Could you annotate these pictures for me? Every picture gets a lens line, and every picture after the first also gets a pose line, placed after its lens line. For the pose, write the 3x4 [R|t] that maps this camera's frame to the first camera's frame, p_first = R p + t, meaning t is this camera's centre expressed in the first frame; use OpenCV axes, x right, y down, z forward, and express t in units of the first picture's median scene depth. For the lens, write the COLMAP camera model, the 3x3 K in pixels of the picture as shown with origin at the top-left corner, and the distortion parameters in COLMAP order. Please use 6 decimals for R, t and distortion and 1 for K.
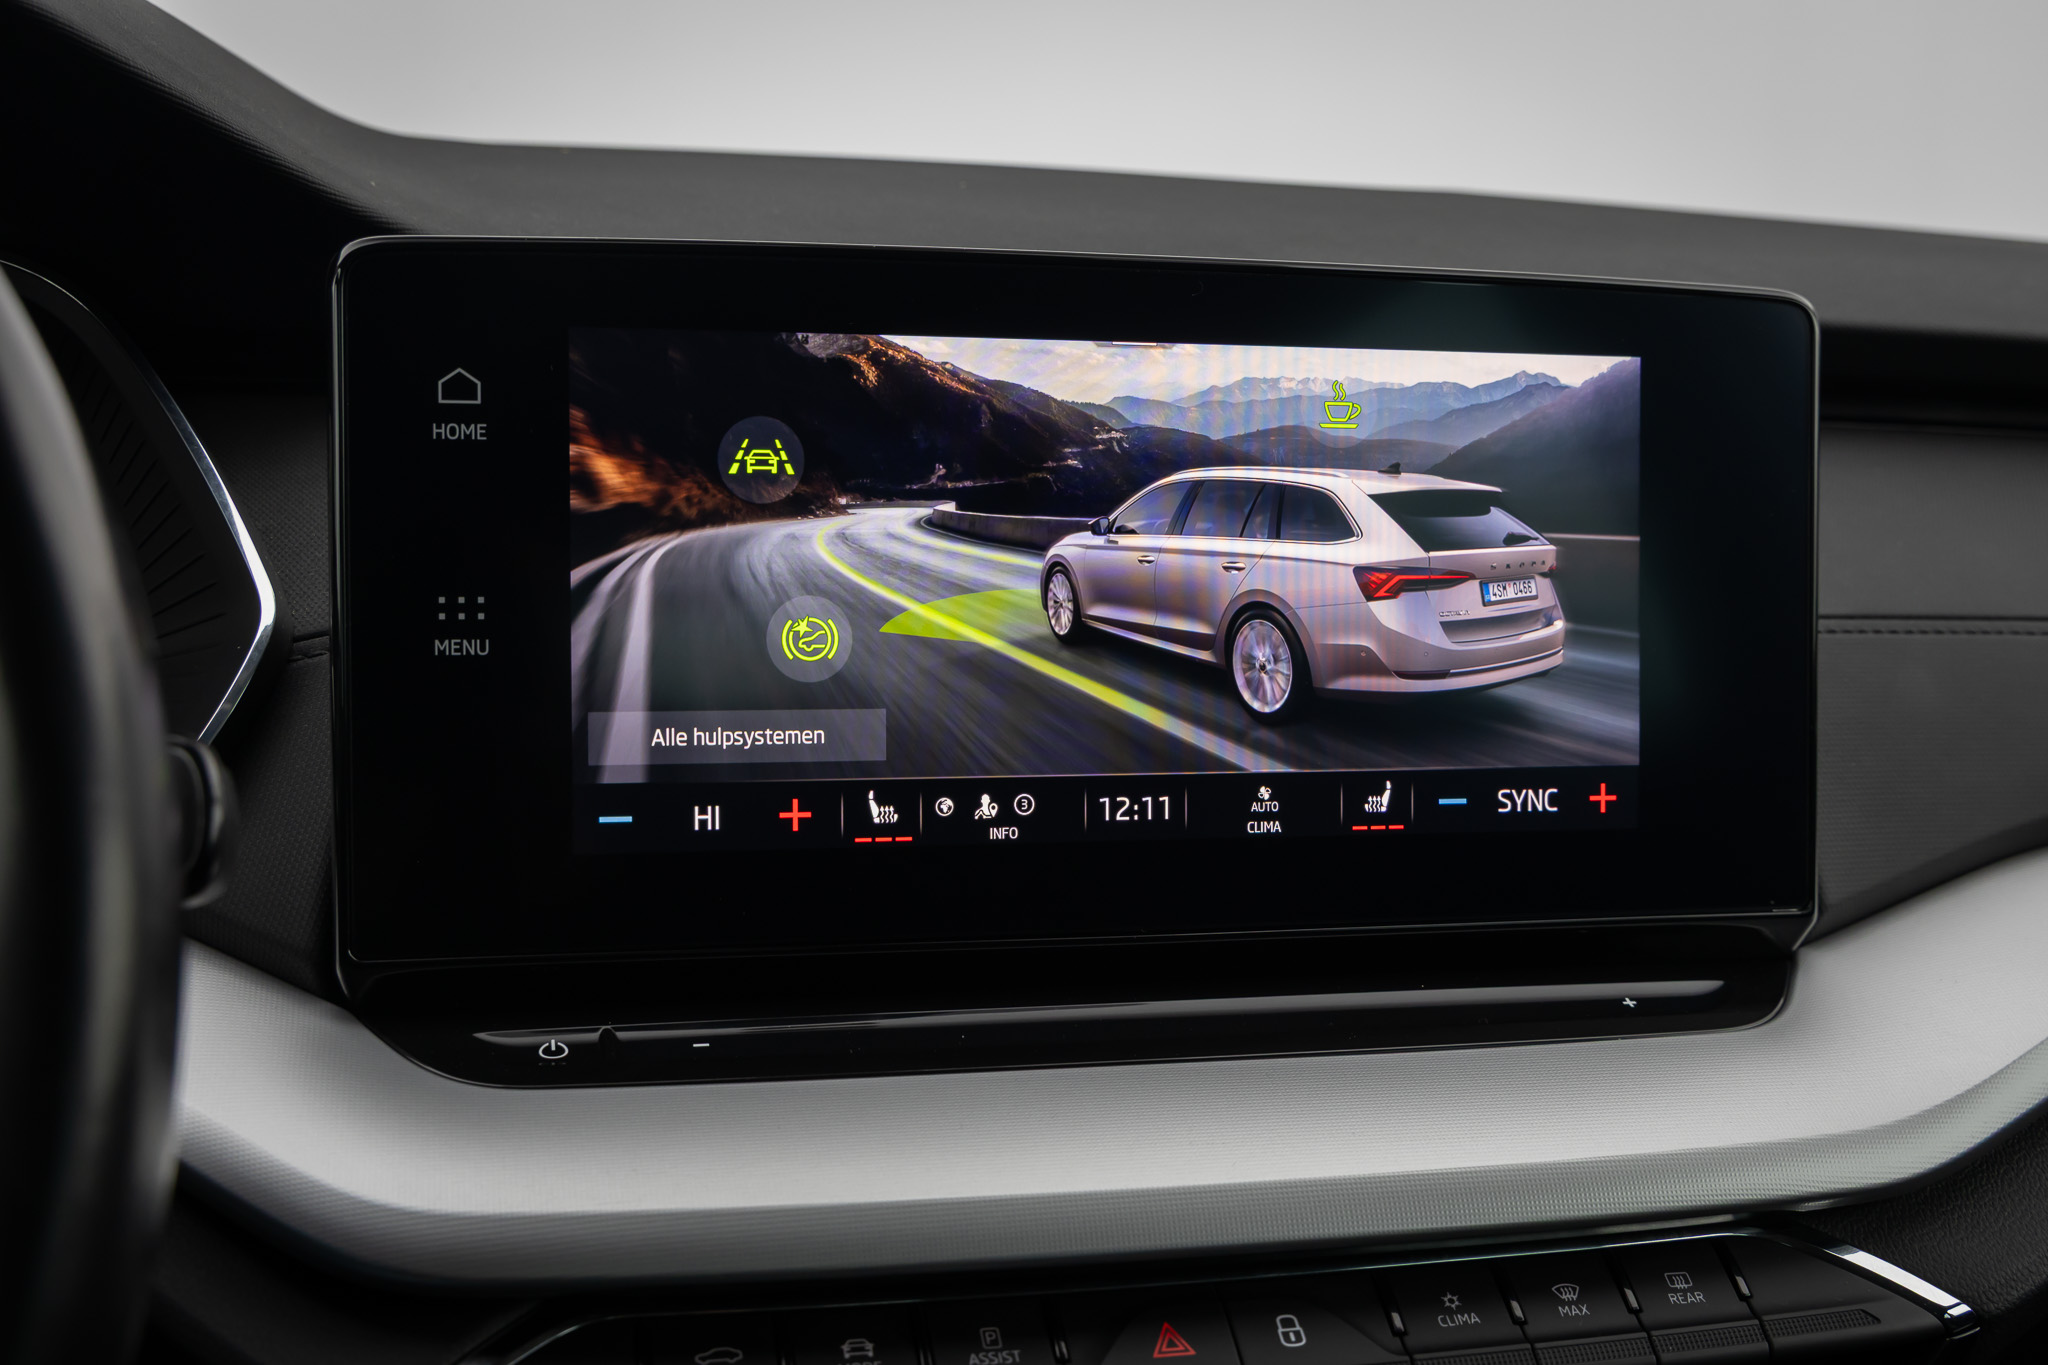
lens RADIAL K [[2566.1, 0, 1024.0], [0, 2566.1, 682.5], [0, 0, 1]] dist [-0.018347, -0.023065]
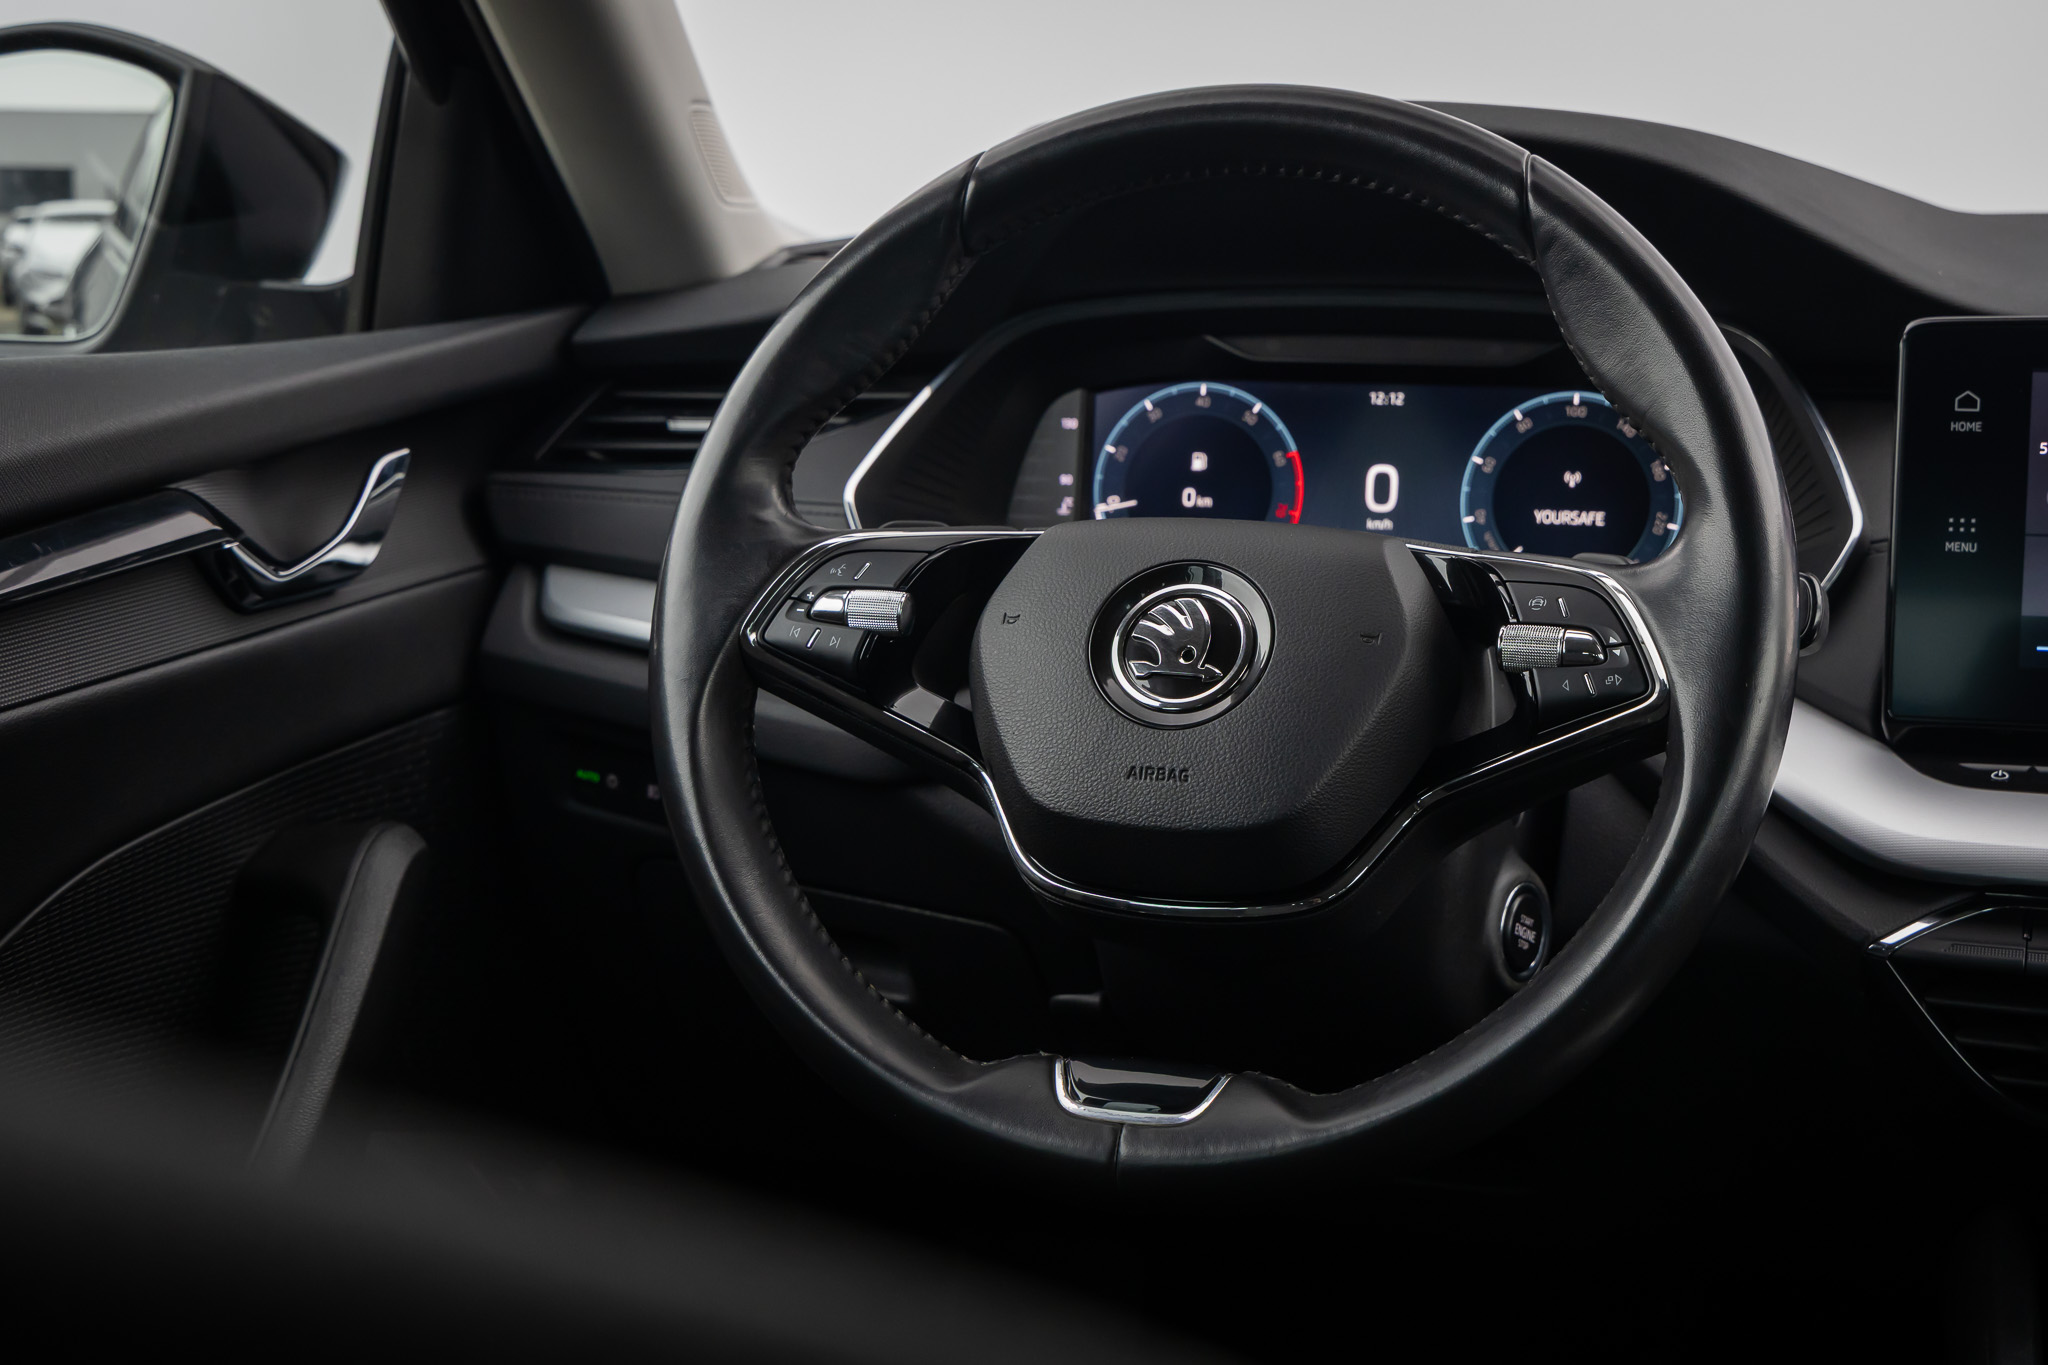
lens RADIAL K [[3411.6, 0, 1022.5], [0, 3411.6, 688.4], [0, 0, 1]] dist [0.002360, 0.017667]
pose [[0.849547, 0.050704, -0.525070, 0.473118], [-0.051520, 0.998586, 0.013071, 0.086215], [0.524991, 0.015948, 0.850959, -1.350865]]
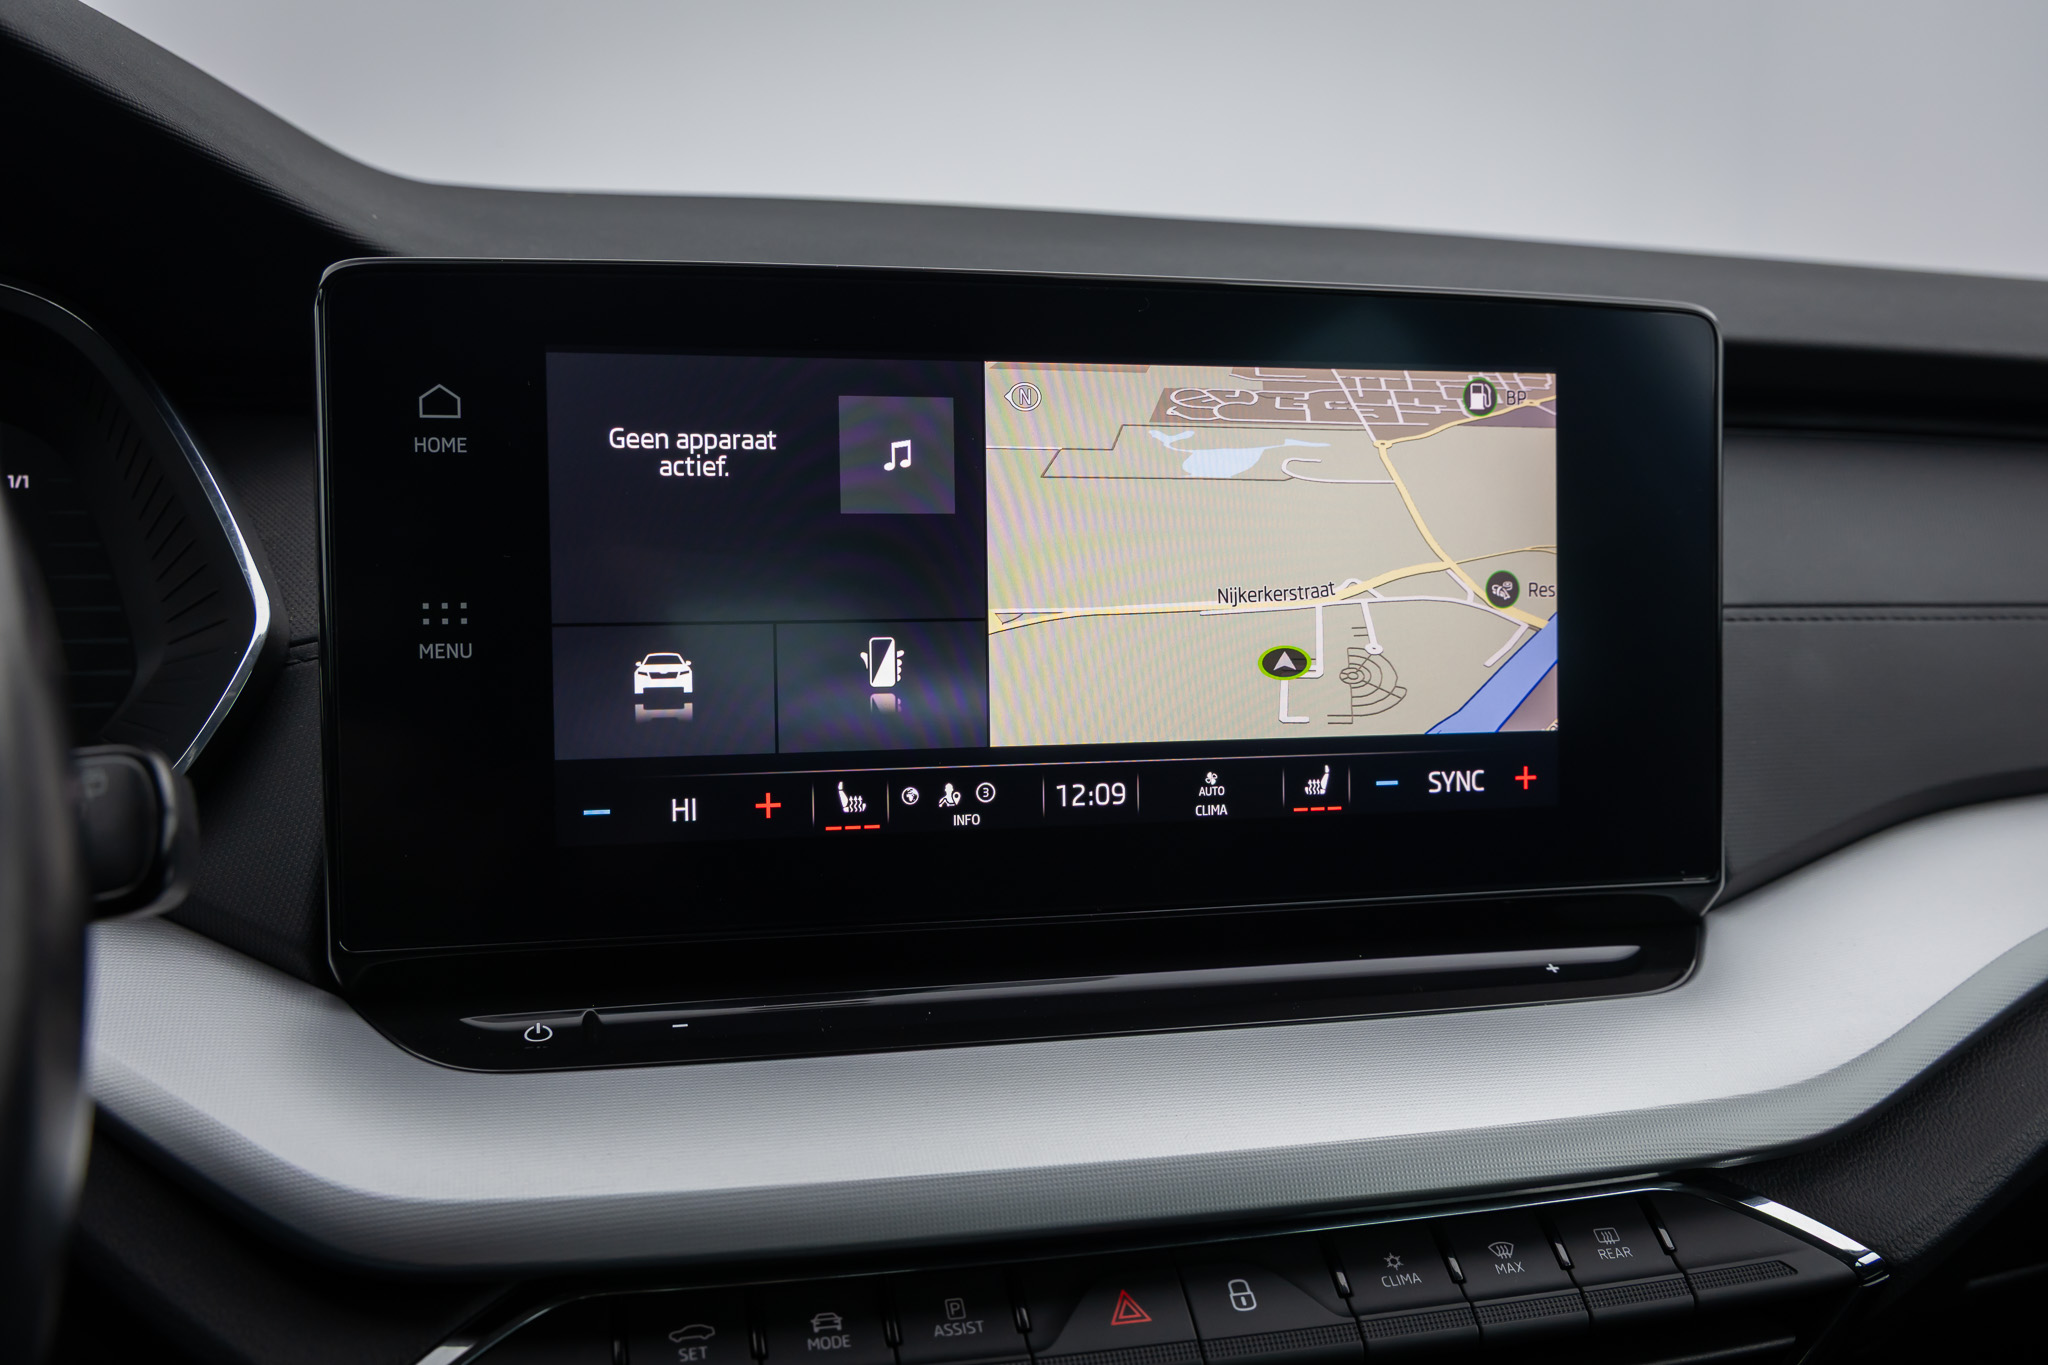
lens RADIAL K [[2078.2, 0, 1024.0], [0, 2078.2, 682.5], [0, 0, 1]] dist [-0.005961, -0.019381]
pose [[0.999924, -0.010405, 0.006640, 0.011213], [0.010323, 0.999870, 0.012352, -0.008772], [-0.006768, -0.012283, 0.999902, 0.146337]]
